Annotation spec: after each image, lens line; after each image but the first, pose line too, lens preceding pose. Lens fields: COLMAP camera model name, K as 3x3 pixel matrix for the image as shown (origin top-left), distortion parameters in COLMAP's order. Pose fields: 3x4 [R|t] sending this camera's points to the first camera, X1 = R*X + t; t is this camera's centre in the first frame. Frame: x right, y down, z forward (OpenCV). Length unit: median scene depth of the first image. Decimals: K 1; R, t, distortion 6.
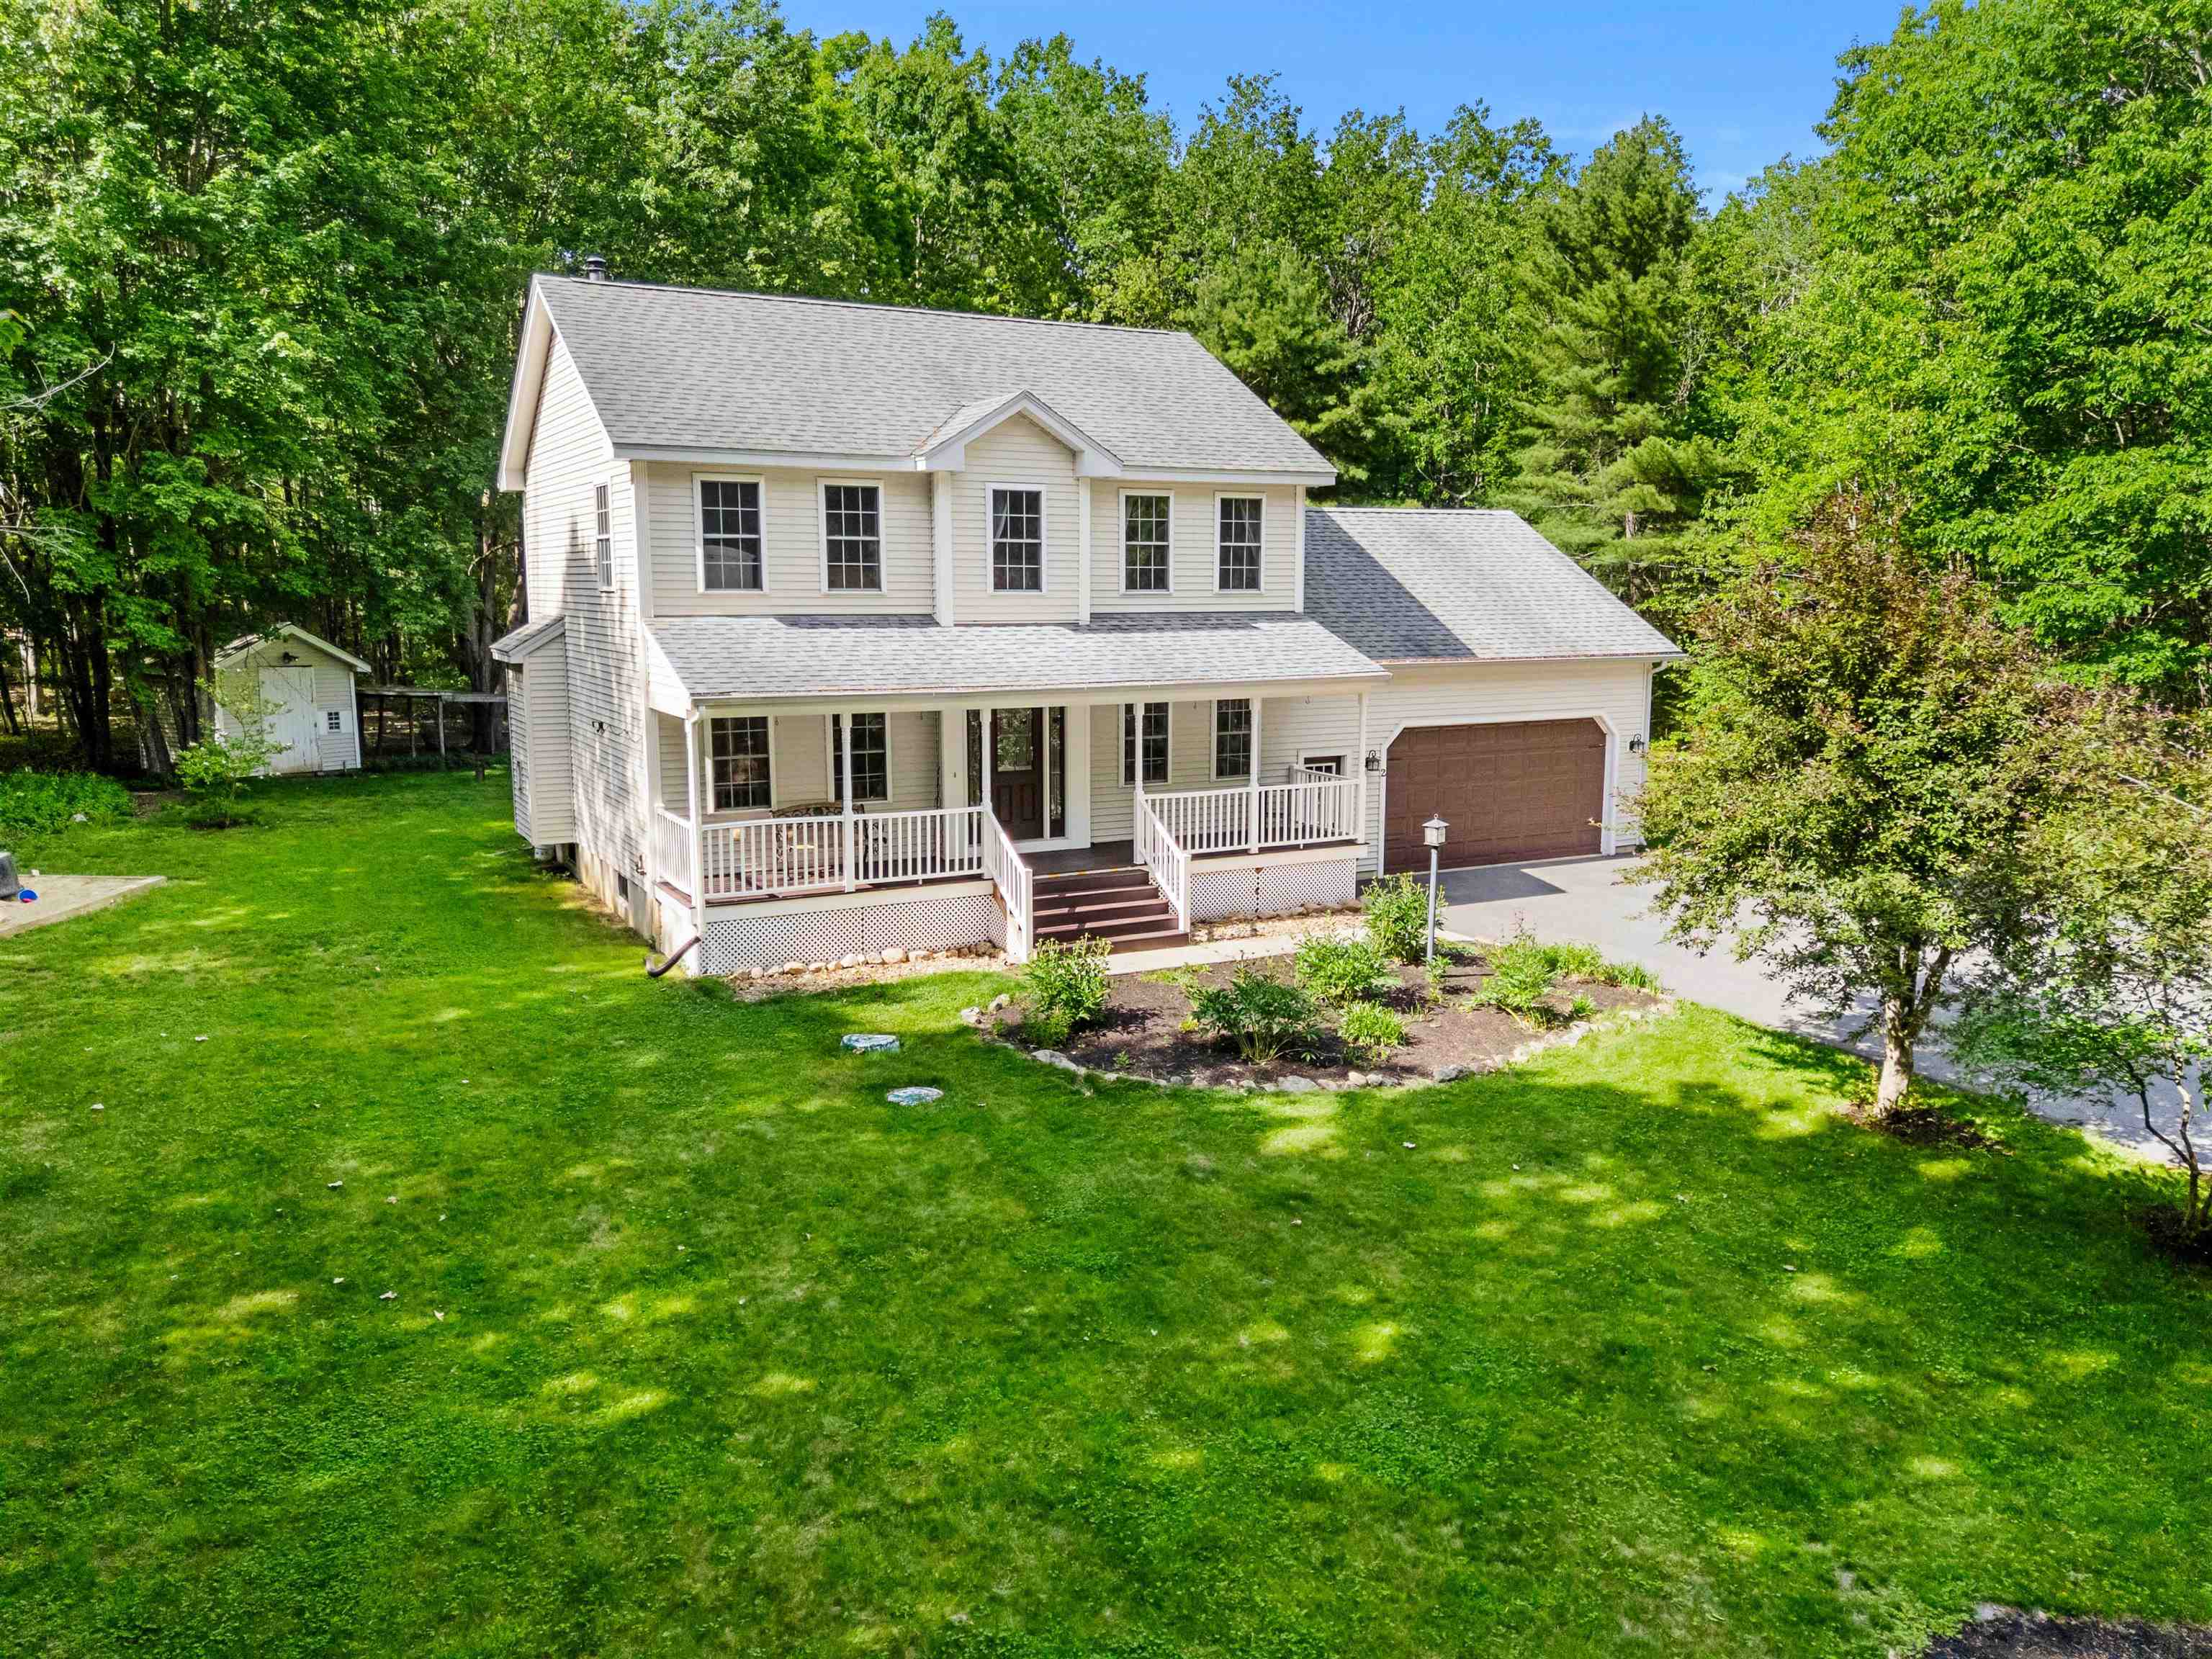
lens RADIAL K [[1537.9, 0, 1094.6], [0, 1537.9, 858.0], [0, 0, 1]] dist [0.009366, 0.002018]
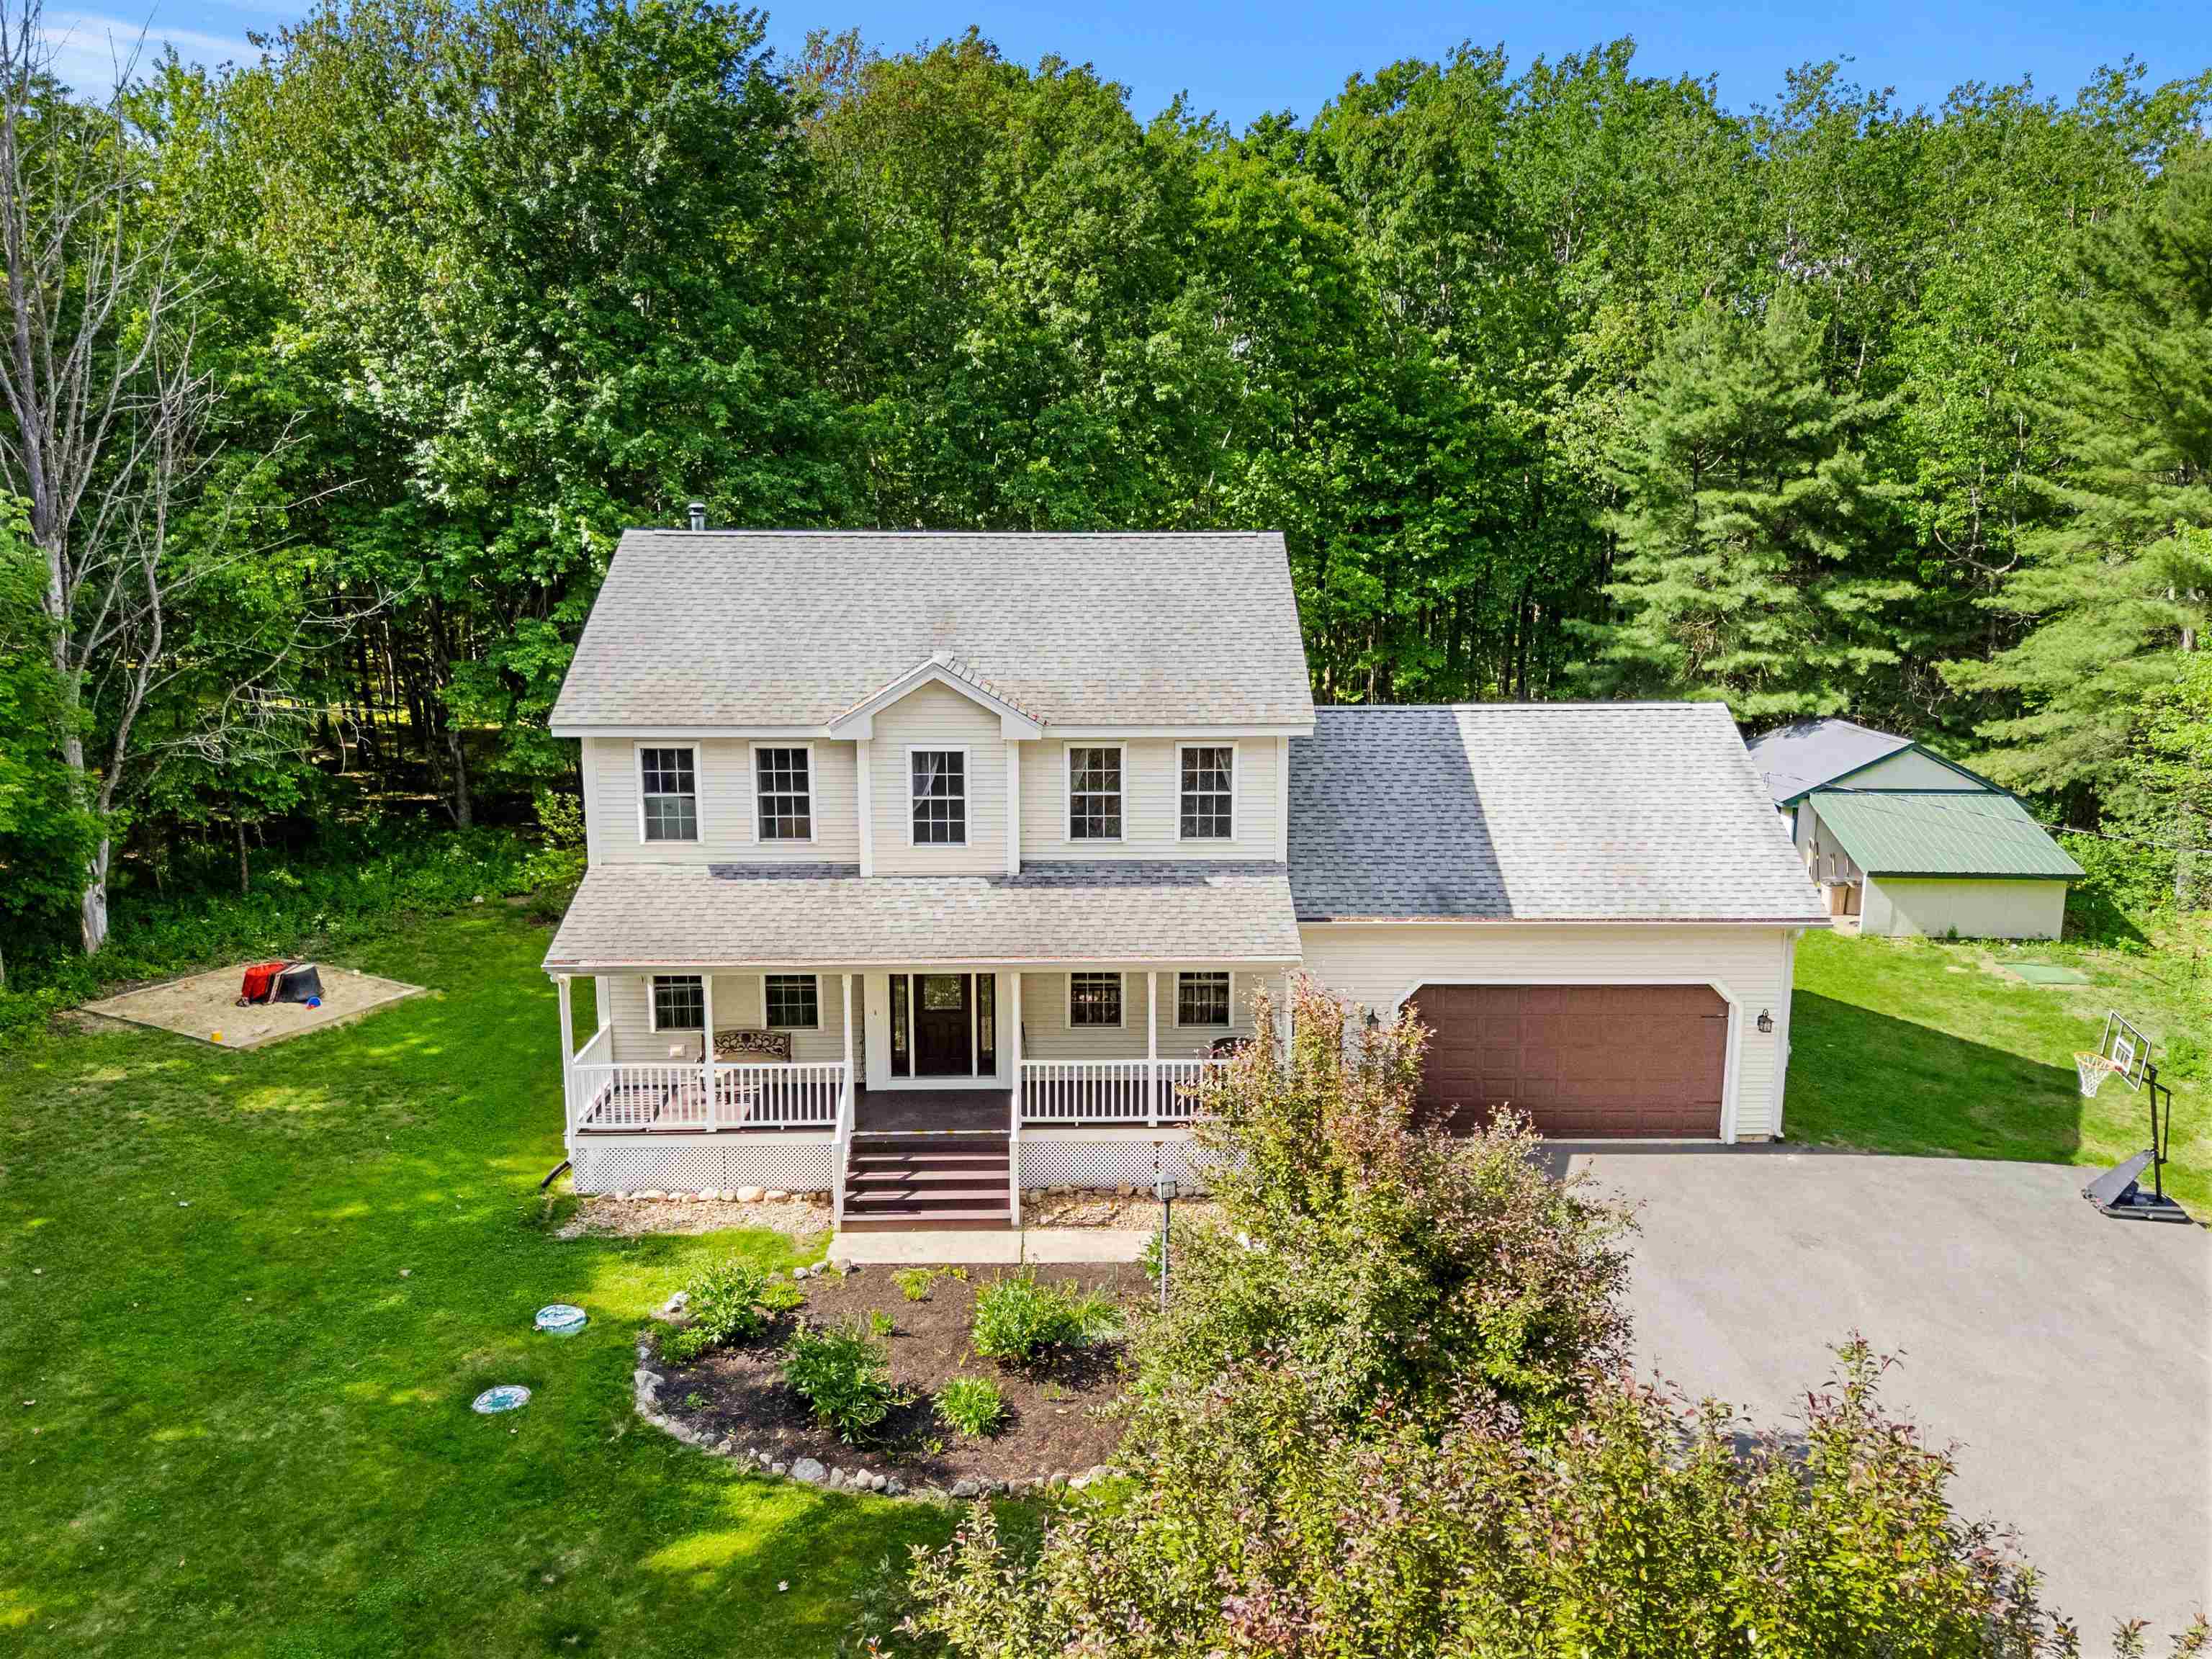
lens RADIAL K [[1552.0, 0, 1106.0], [0, 1552.0, 829.5], [0, 0, 1]] dist [0.089650, -0.096316]
pose [[0.897236, 0.079214, -0.434387, 0.508353], [-0.076880, 0.996776, 0.022973, -0.218291], [0.434806, 0.012784, 0.900433, 0.106410]]
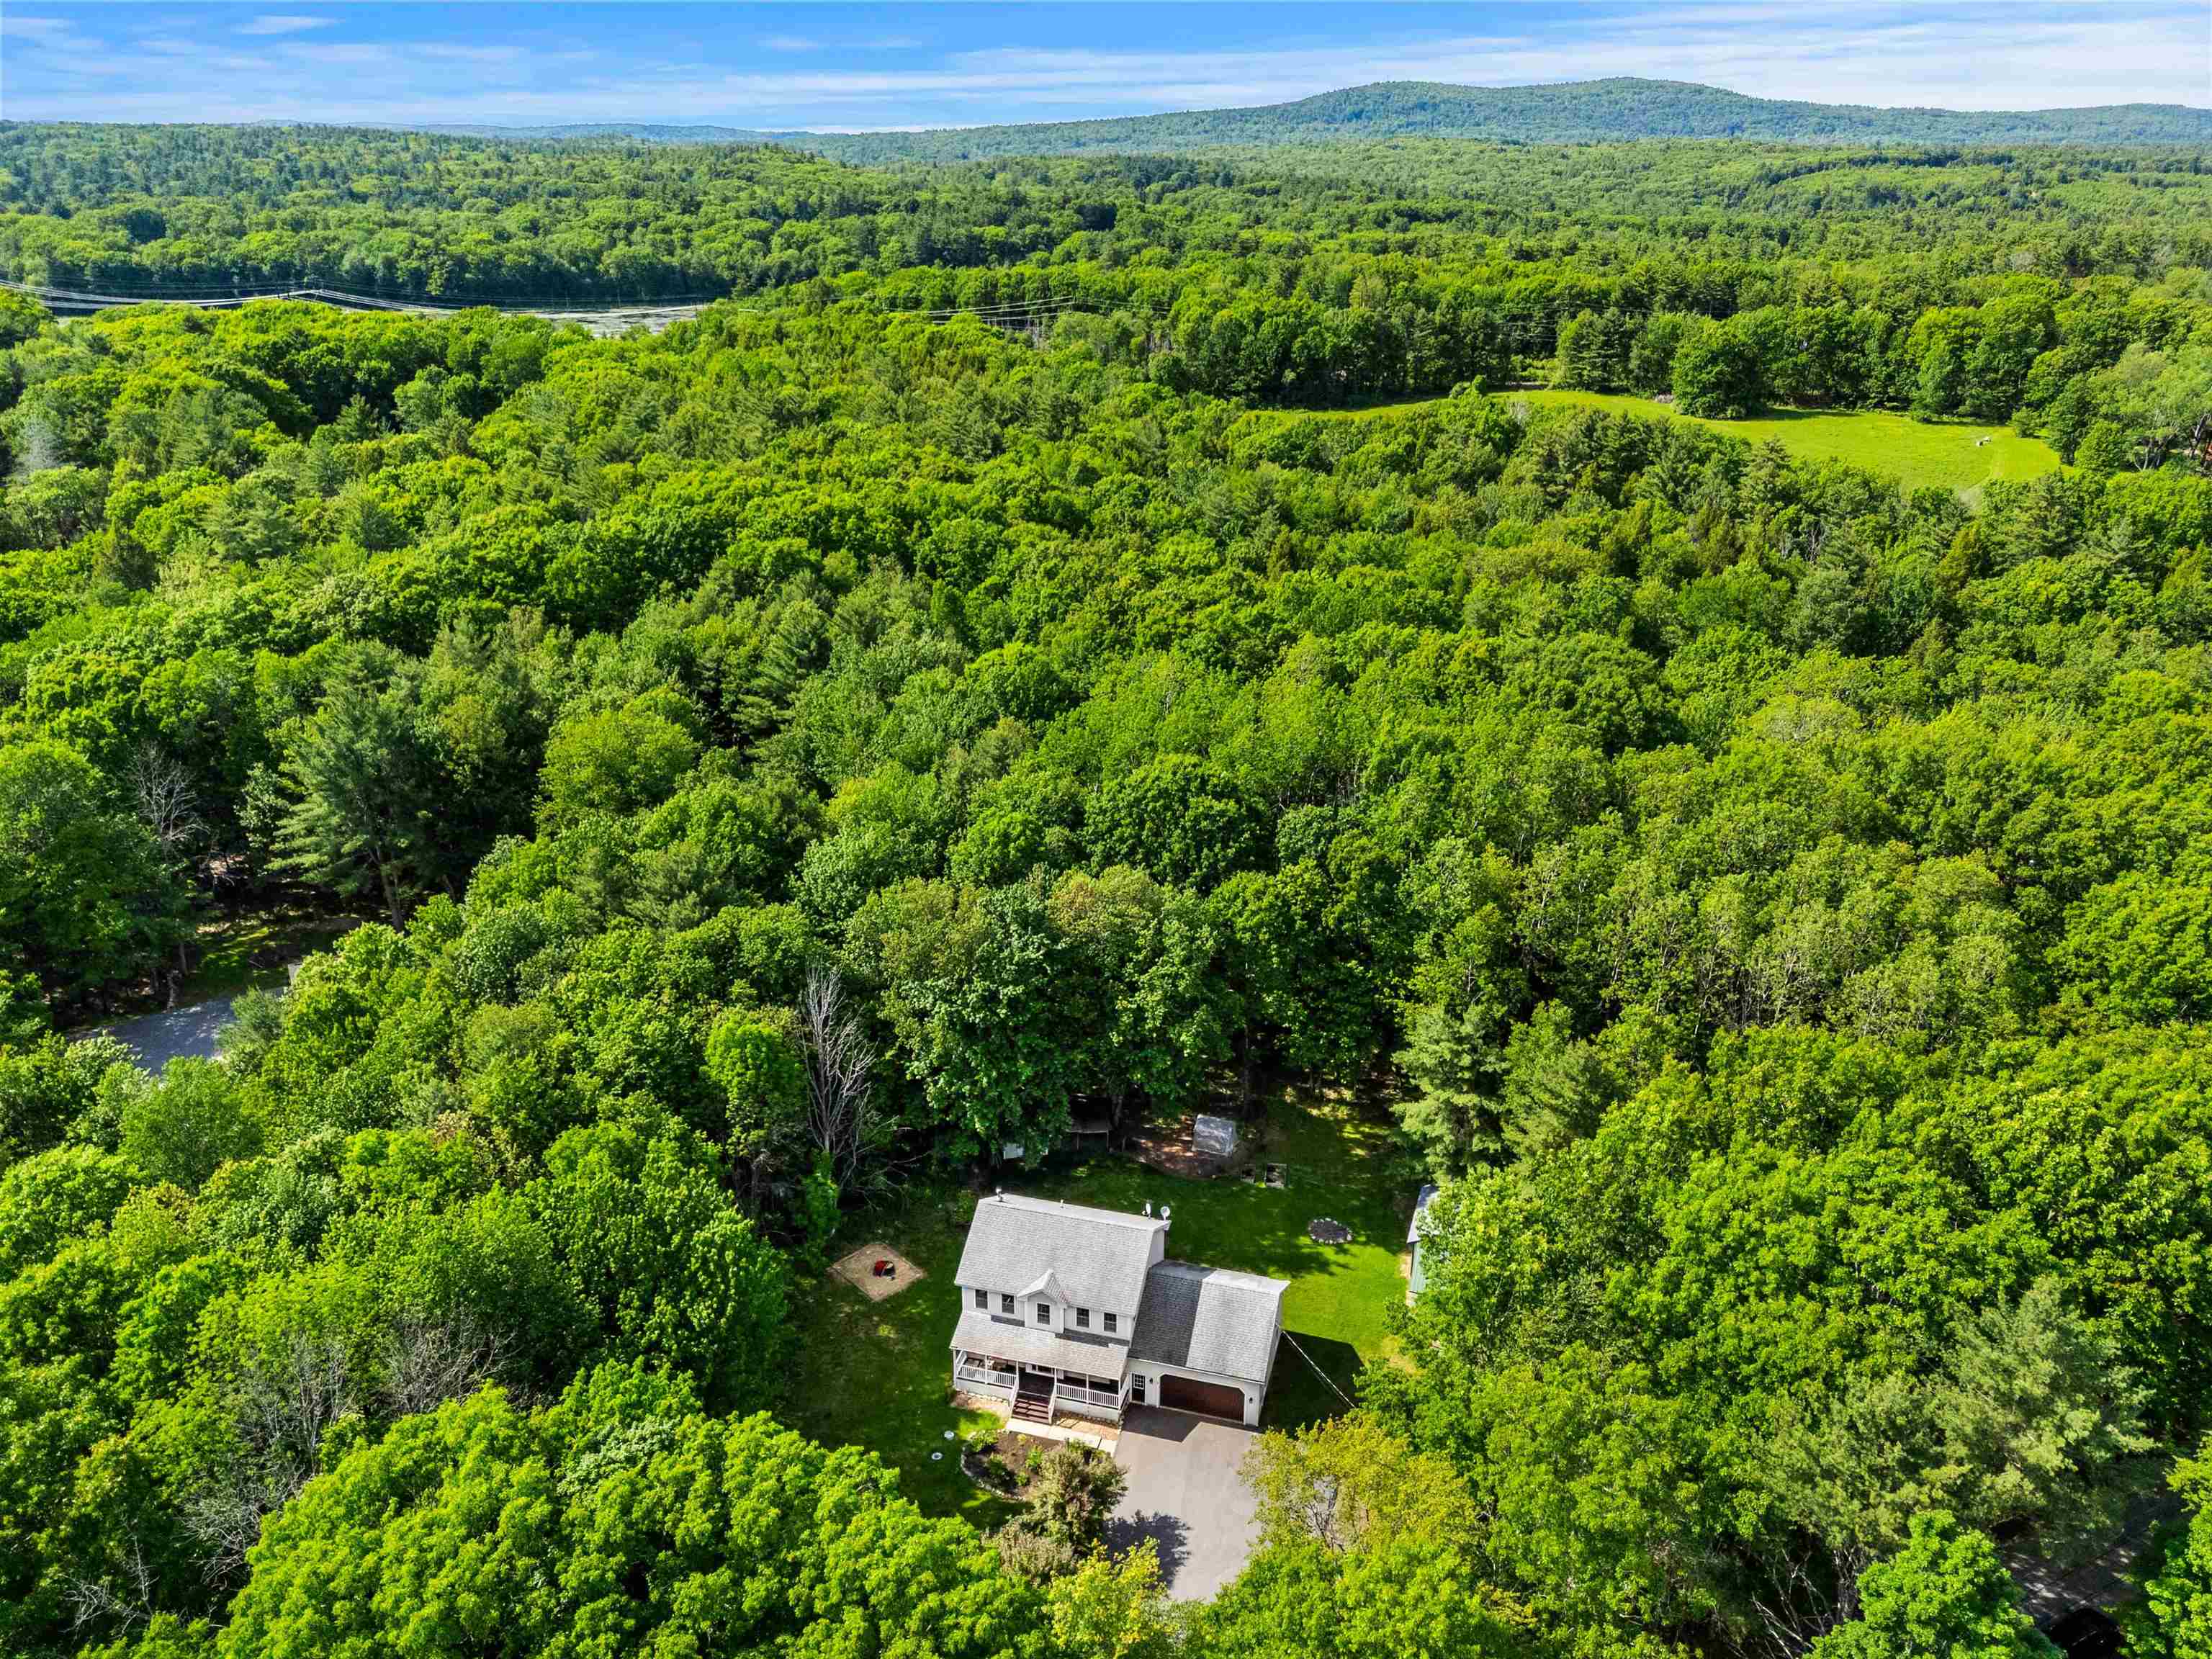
lens RADIAL K [[1537.9, 0, 1094.6], [0, 1537.9, 858.0], [0, 0, 1]] dist [0.009366, 0.002018]
pose [[0.736846, 0.270985, -0.619375, 2.302050], [-0.123030, 0.954603, 0.271288, -2.538885], [0.664772, -0.123696, 0.736734, -1.829606]]
